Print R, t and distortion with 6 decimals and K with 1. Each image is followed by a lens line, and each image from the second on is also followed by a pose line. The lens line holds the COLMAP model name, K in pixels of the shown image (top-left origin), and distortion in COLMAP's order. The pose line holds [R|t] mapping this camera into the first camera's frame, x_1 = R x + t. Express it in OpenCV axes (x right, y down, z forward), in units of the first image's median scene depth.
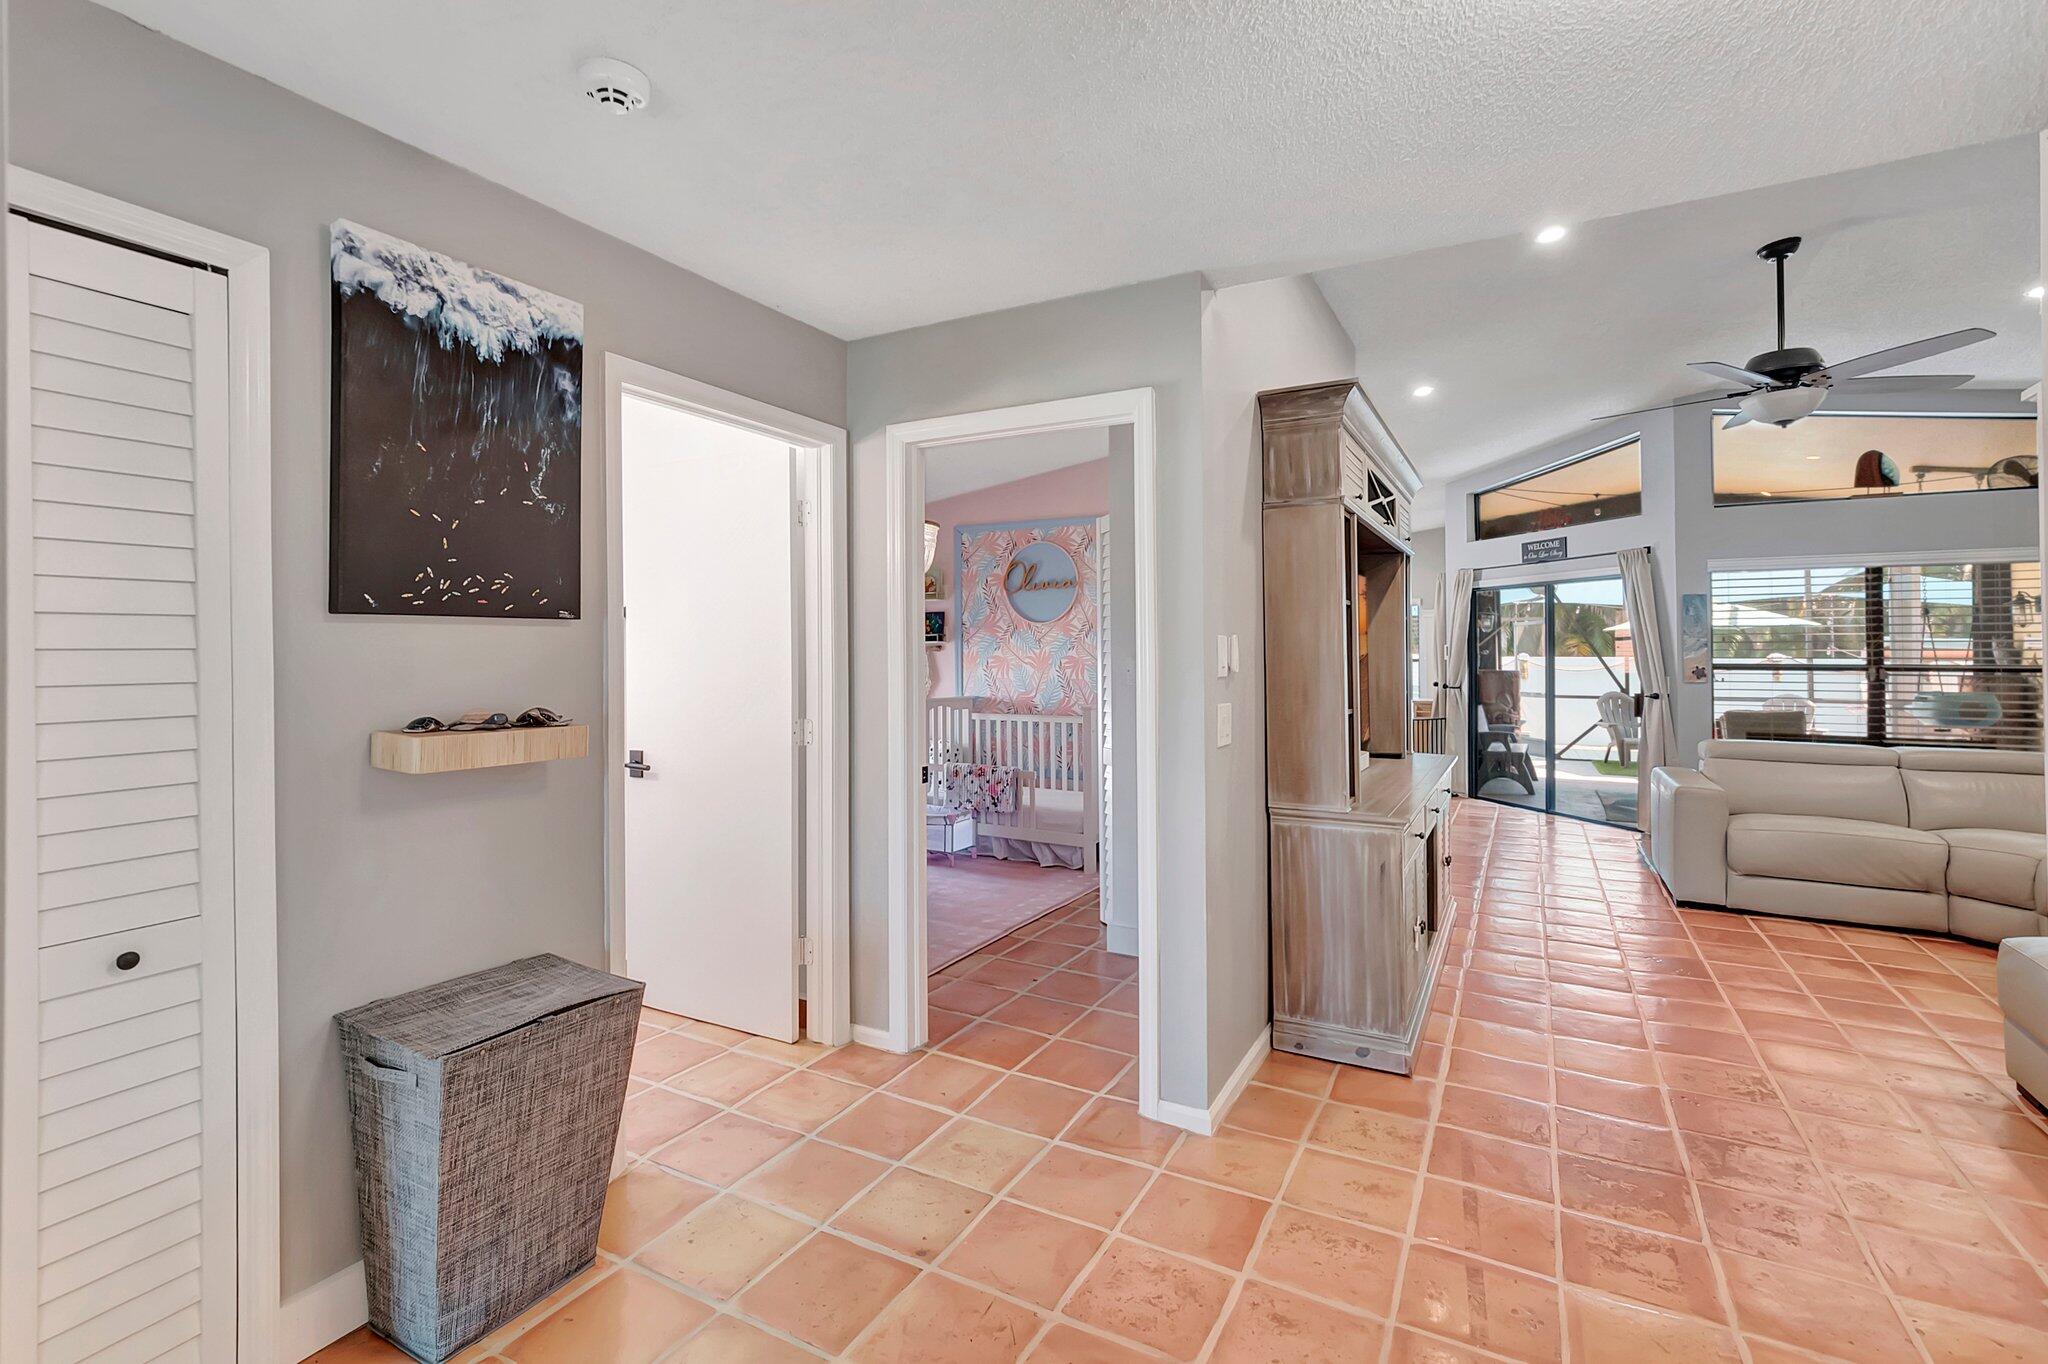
lens RADIAL K [[927.5, 0, 1026.2], [0, 927.5, 617.2], [0, 0, 1]] dist [-0.000477, -0.000198]
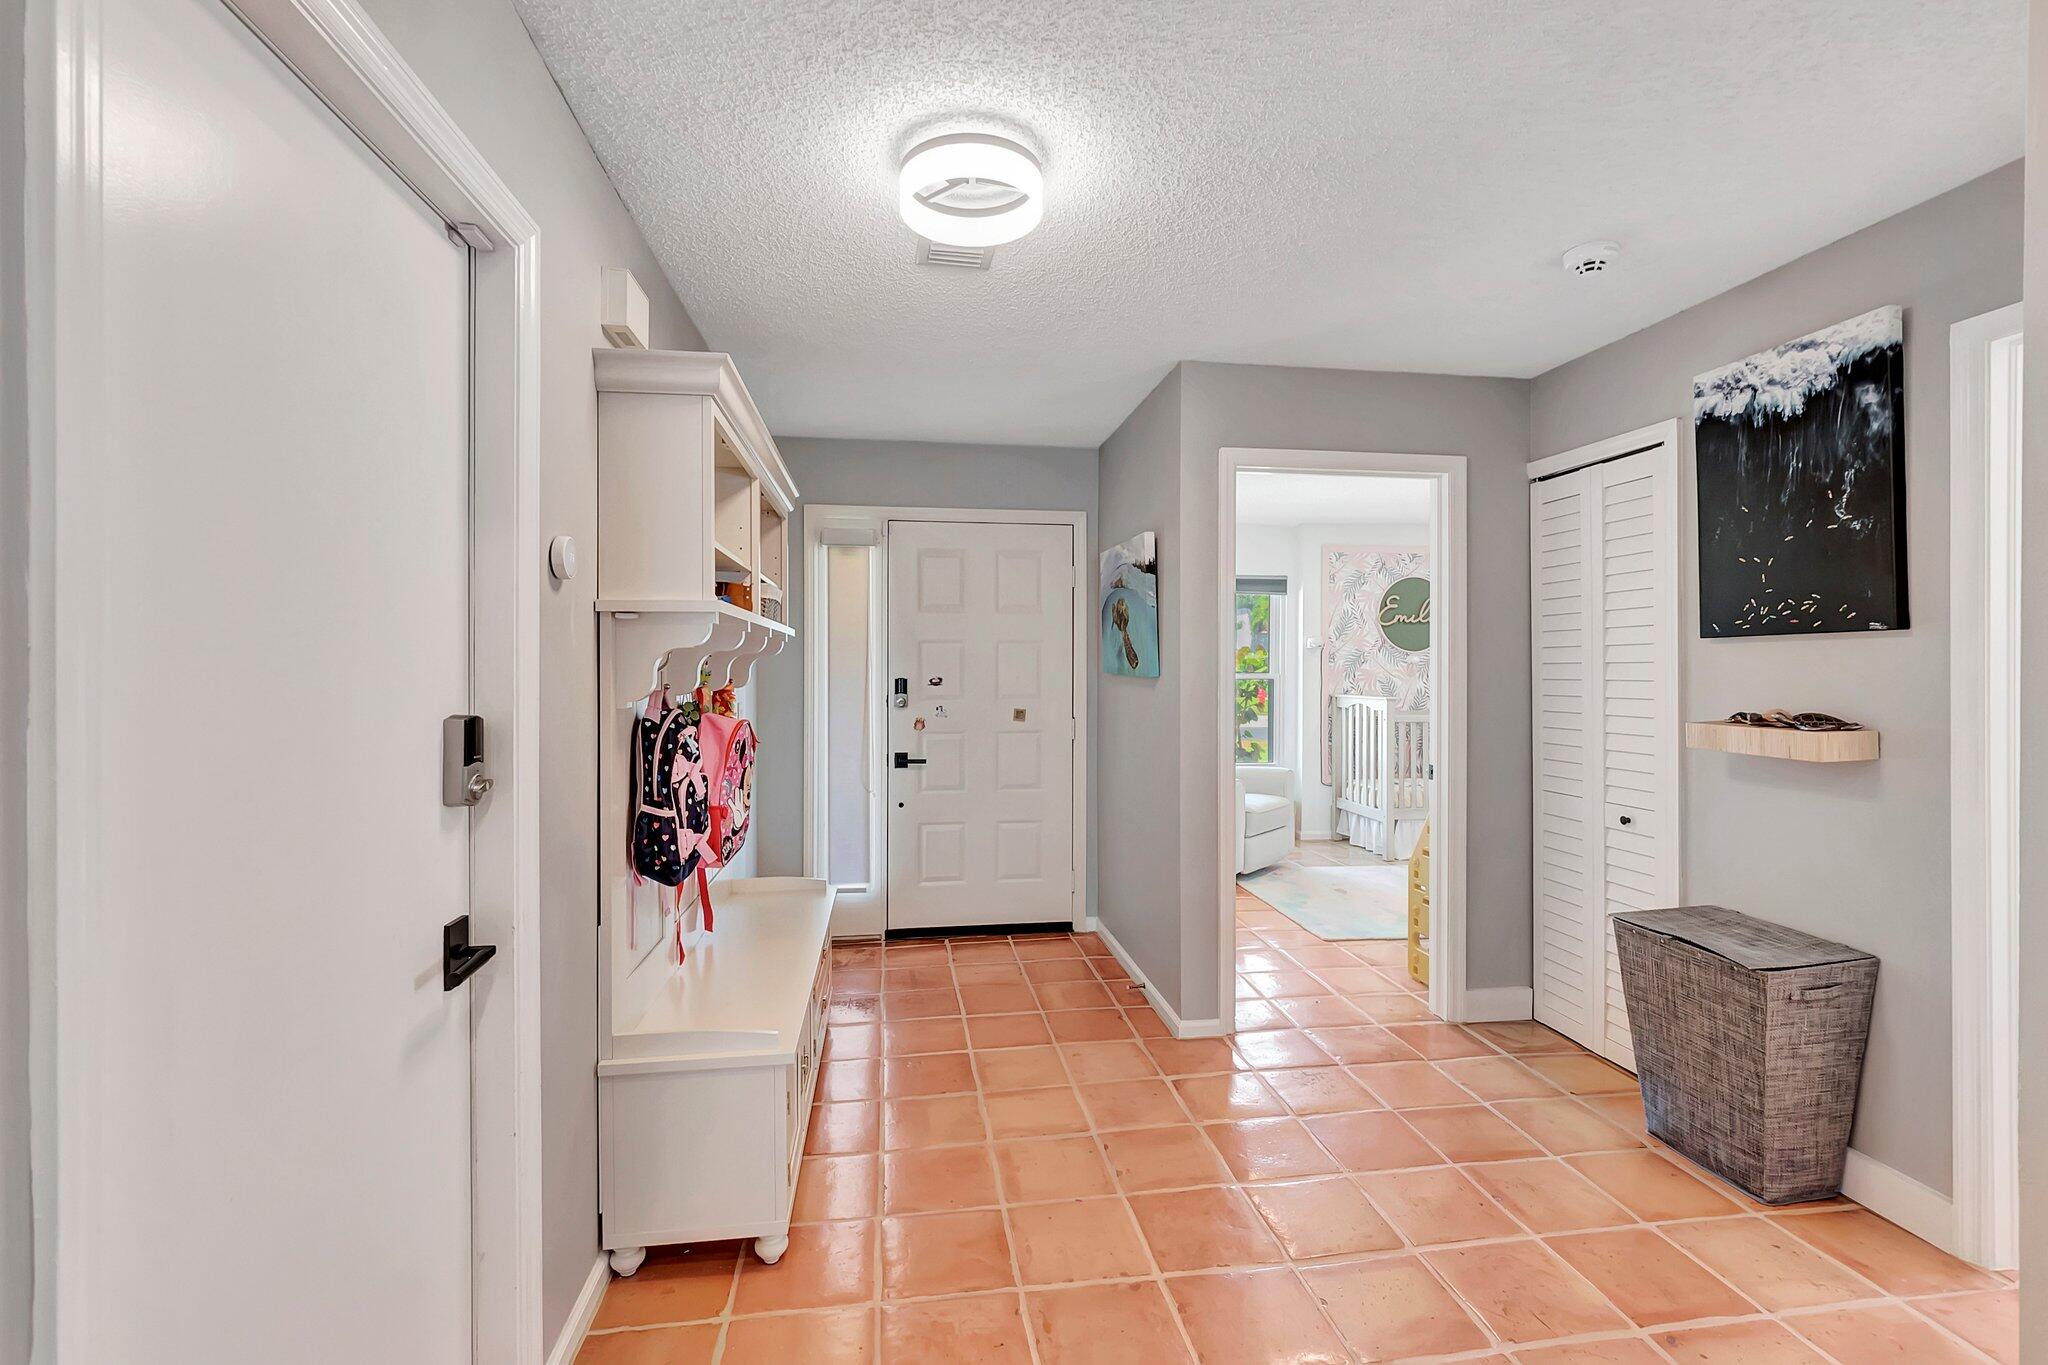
lens RADIAL K [[904.0, 0, 1024.4], [0, 904.0, 662.7], [0, 0, 1]] dist [0.001489, -0.000587]
pose [[-0.800143, -0.007599, -0.599761, 0.286150], [0.016470, 0.999264, -0.034633, 0.019180], [0.599583, -0.037589, -0.799429, 0.424854]]
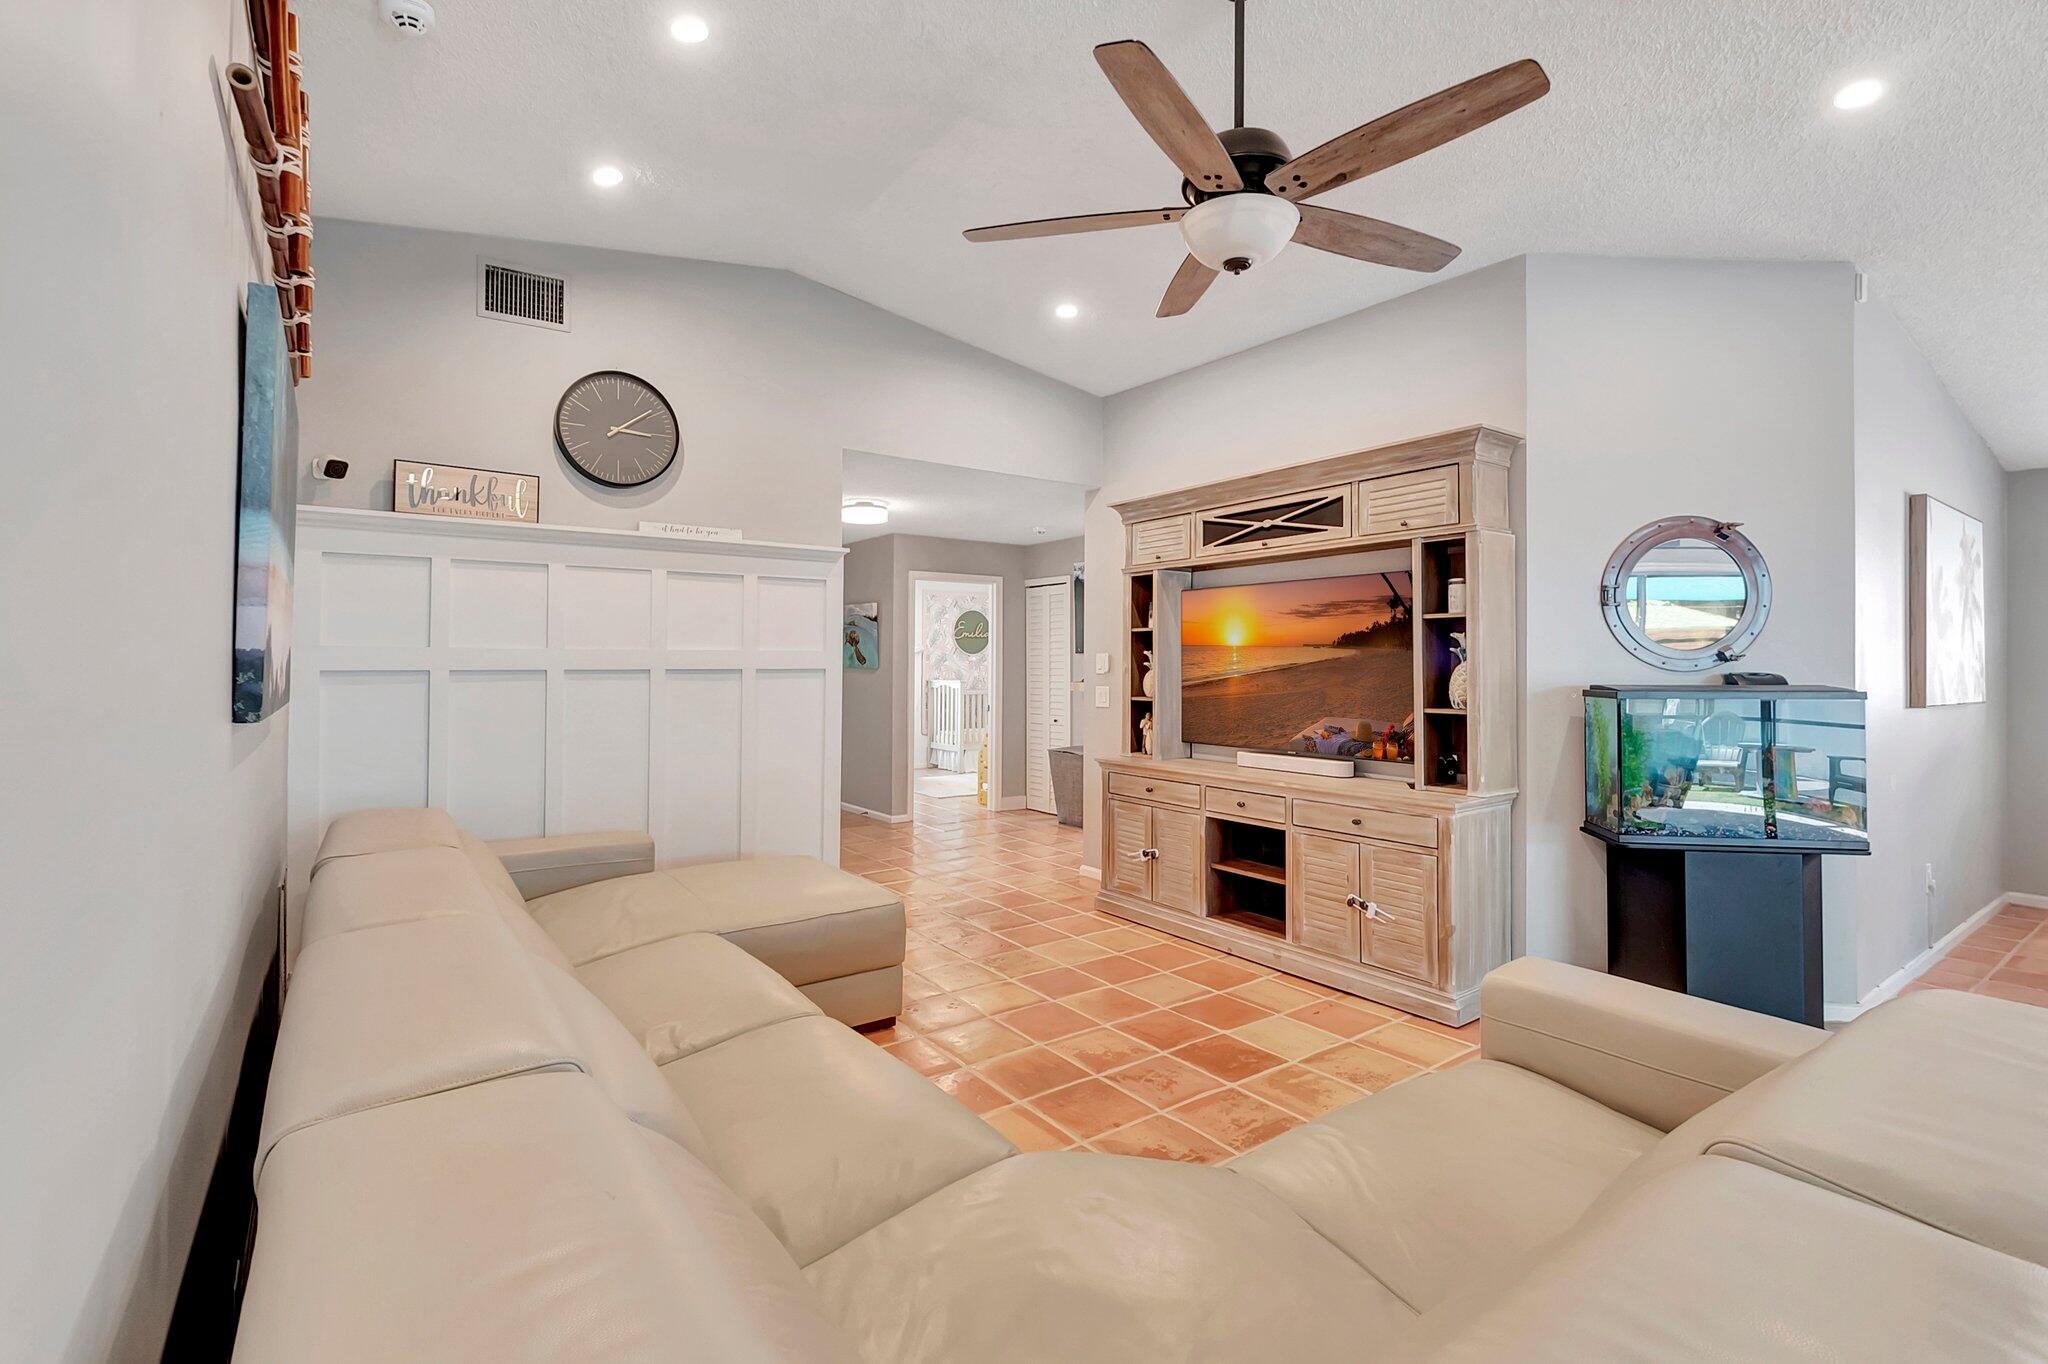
lens RADIAL K [[931.6, 0, 1025.8], [0, 931.6, 642.1], [0, 0, 1]] dist [0.000917, -0.000671]
pose [[-0.427127, -0.024485, -0.903860, 0.901064], [0.028903, 0.998753, -0.040714, 0.031068], [0.903729, -0.043515, -0.425887, 0.729993]]
